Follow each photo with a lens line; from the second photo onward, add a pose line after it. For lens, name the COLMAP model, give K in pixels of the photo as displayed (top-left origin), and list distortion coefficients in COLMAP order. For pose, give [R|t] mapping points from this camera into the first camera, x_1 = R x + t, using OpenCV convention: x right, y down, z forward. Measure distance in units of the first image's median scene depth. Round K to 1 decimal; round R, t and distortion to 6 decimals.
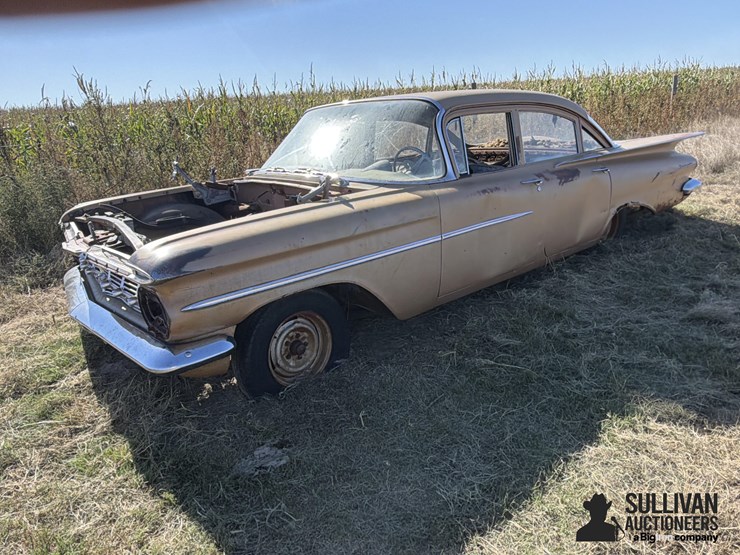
lens RADIAL K [[545.7, 0, 370.0], [0, 545.7, 277.5], [0, 0, 1]] dist [0.073316, -0.121738]
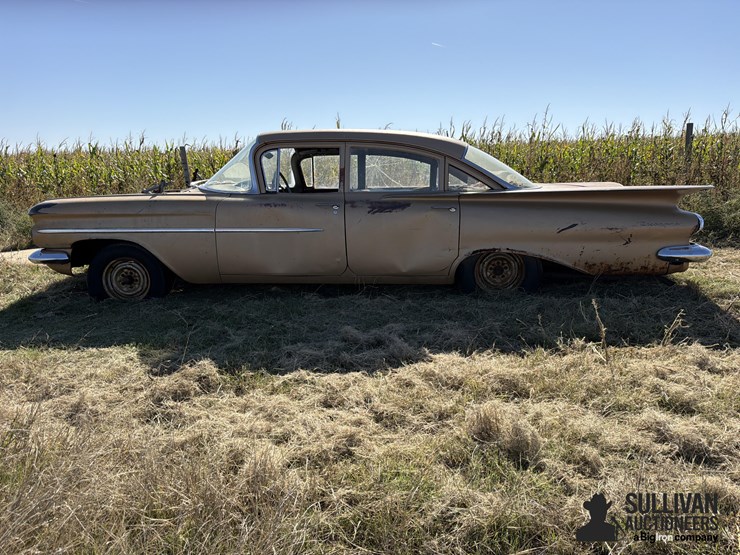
lens RADIAL K [[545.7, 0, 370.0], [0, 545.7, 277.5], [0, 0, 1]] dist [0.073316, -0.121738]
pose [[0.719956, 0.200539, -0.664415, 1.319321], [-0.240945, 0.970021, 0.031693, -0.092071], [0.650853, 0.137270, 0.746691, 0.216802]]
